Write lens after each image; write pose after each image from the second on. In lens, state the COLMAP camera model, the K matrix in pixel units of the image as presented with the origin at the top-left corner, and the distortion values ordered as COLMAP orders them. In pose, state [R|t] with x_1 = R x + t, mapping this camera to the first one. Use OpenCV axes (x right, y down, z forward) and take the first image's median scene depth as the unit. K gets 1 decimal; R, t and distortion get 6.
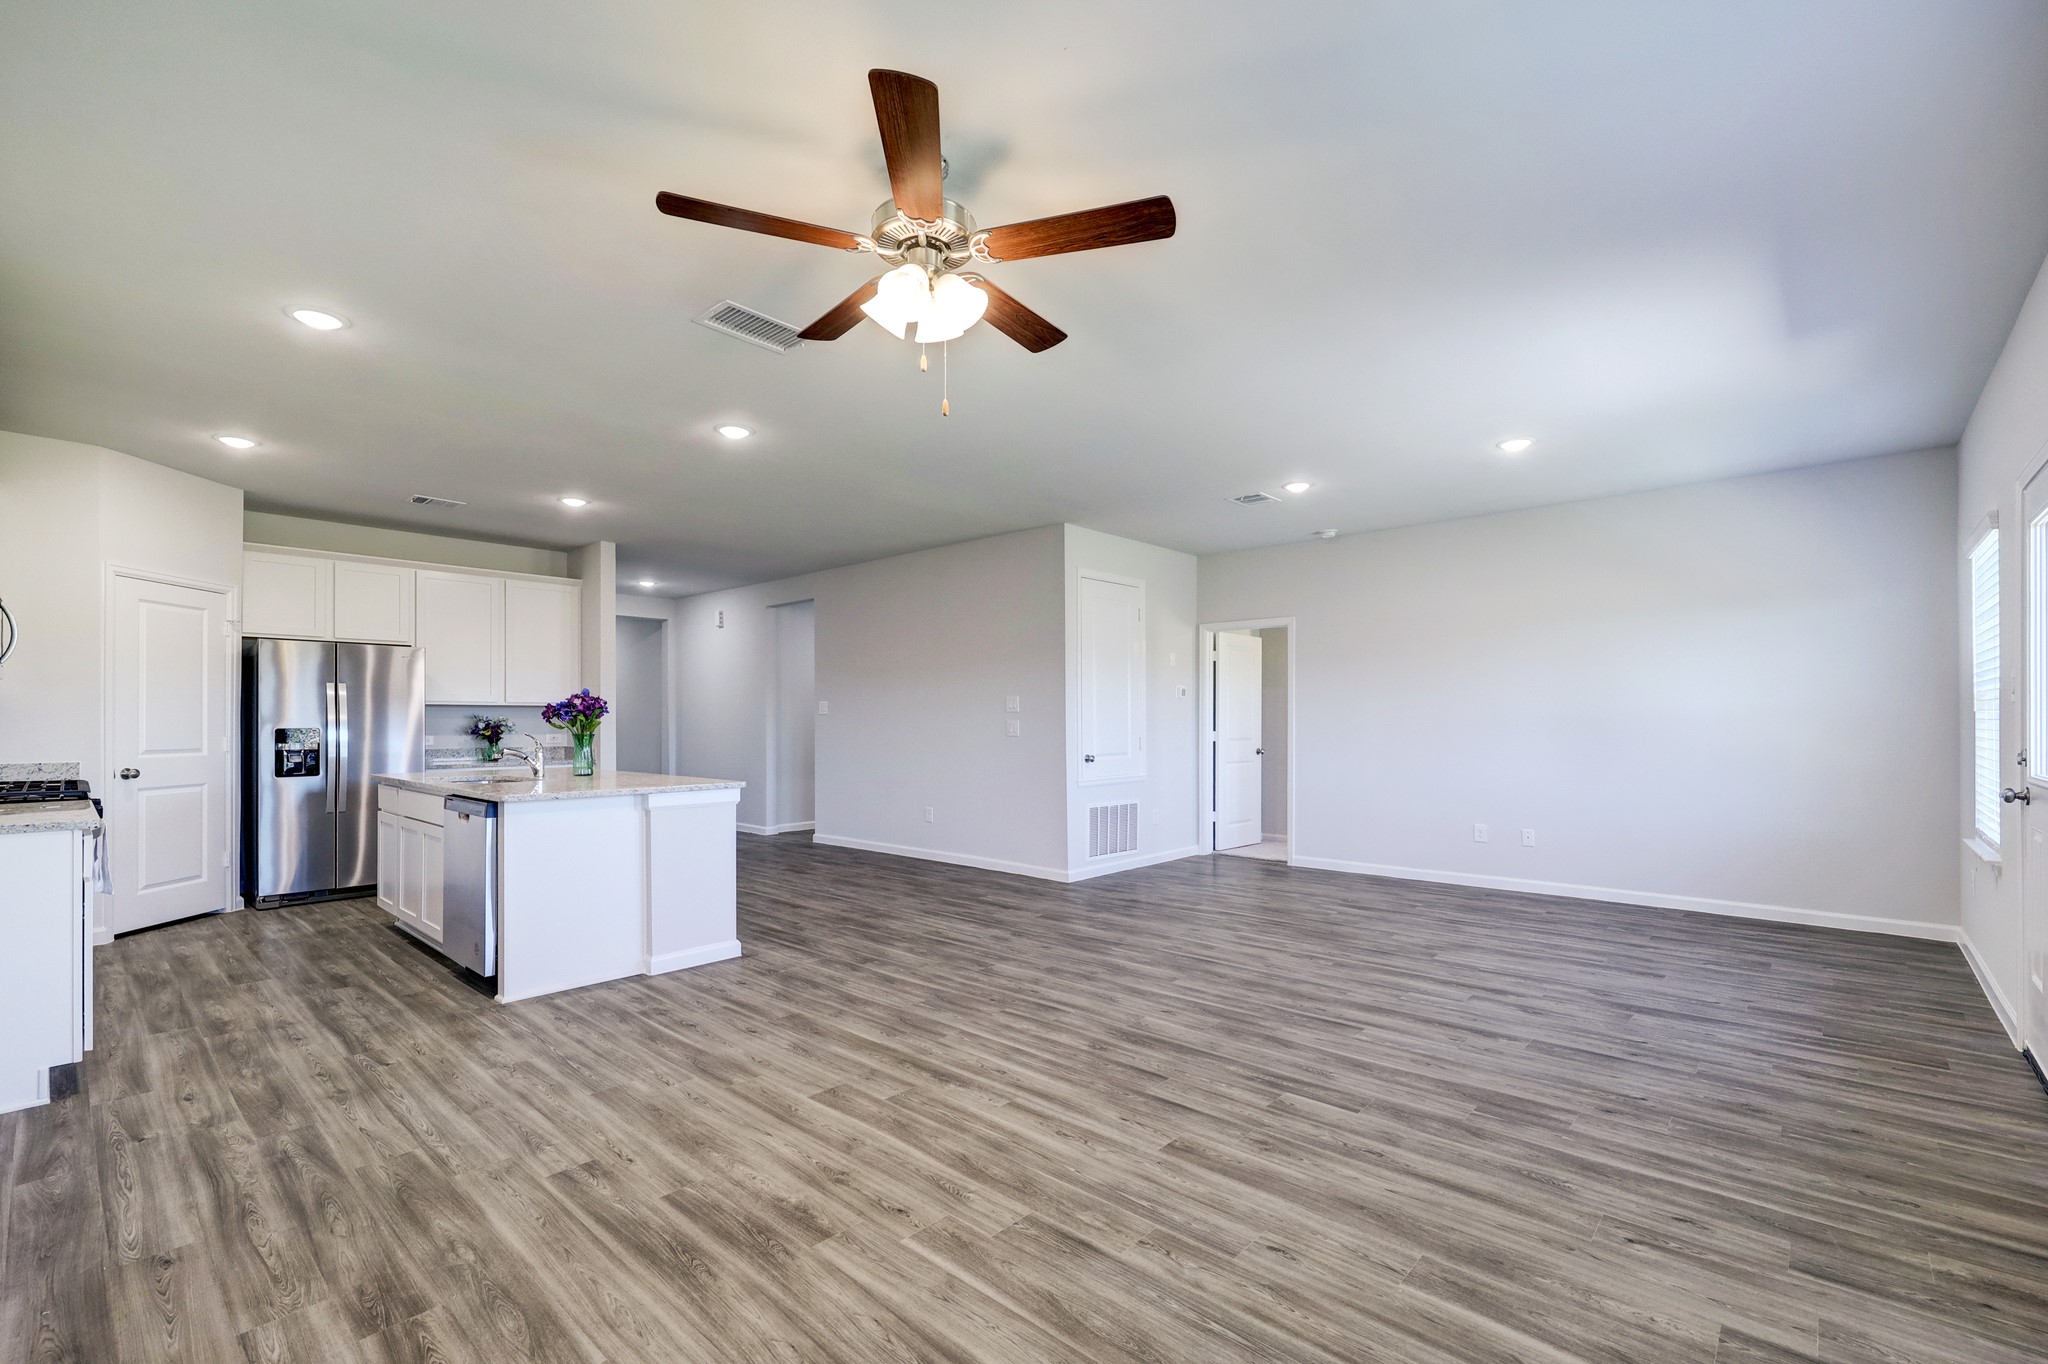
lens RADIAL K [[879.2, 0, 1064.1], [0, 879.2, 716.5], [0, 0, 1]] dist [0.002039, 0.000082]
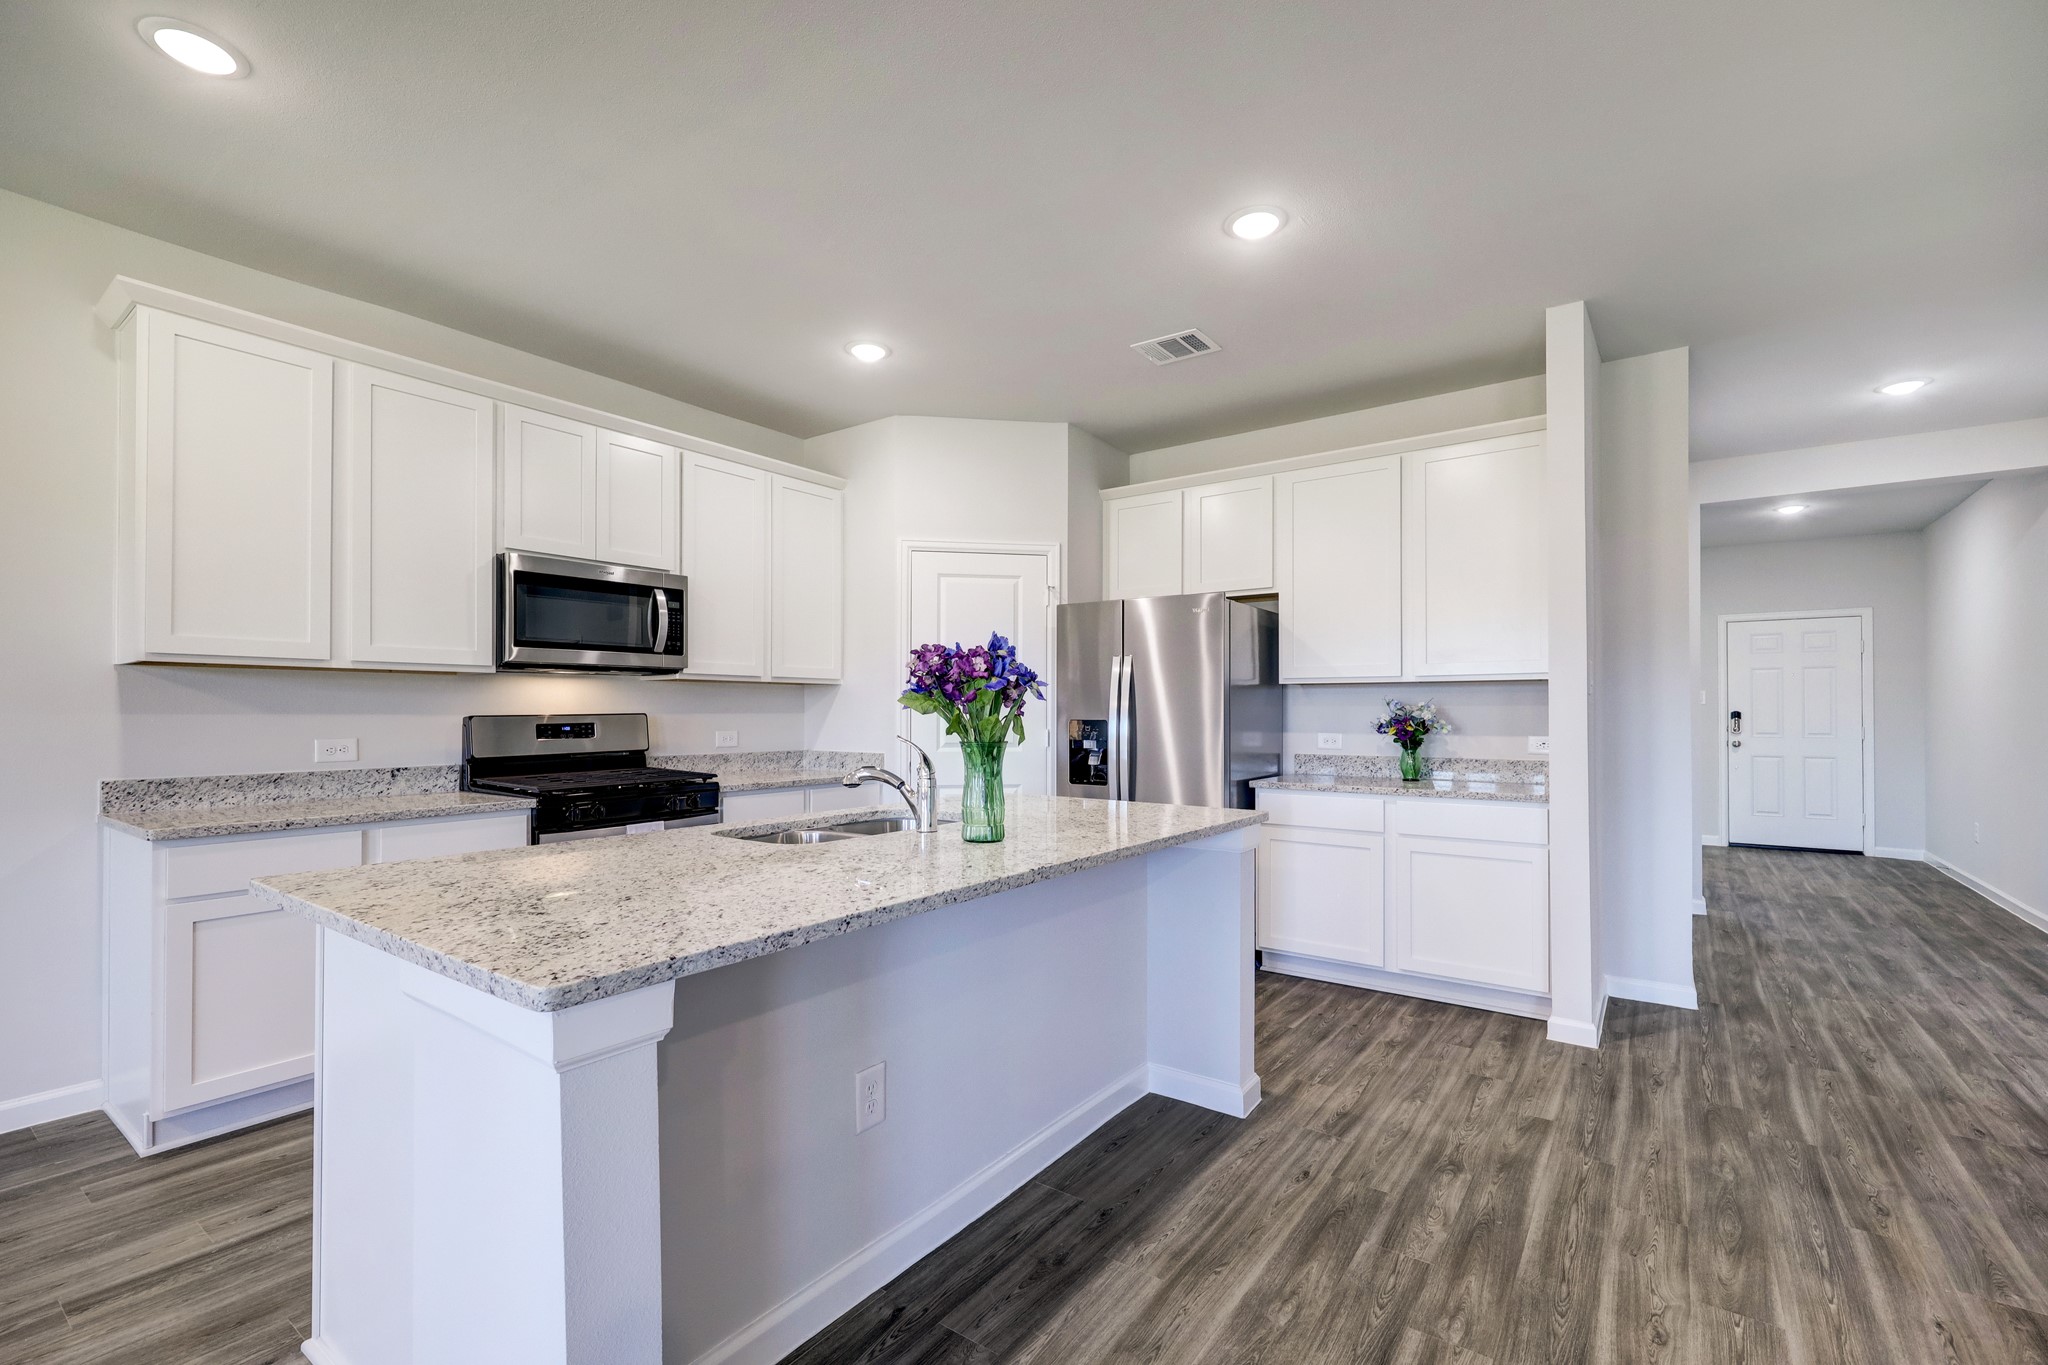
lens RADIAL K [[903.7, 0, 1010.7], [0, 903.7, 702.5], [0, 0, 1]] dist [-0.000059, -0.000209]
pose [[0.063803, -0.007535, -0.997934, -0.171644], [0.004608, 0.999963, -0.007256, 0.006241], [0.997952, -0.004135, 0.063835, 1.348533]]
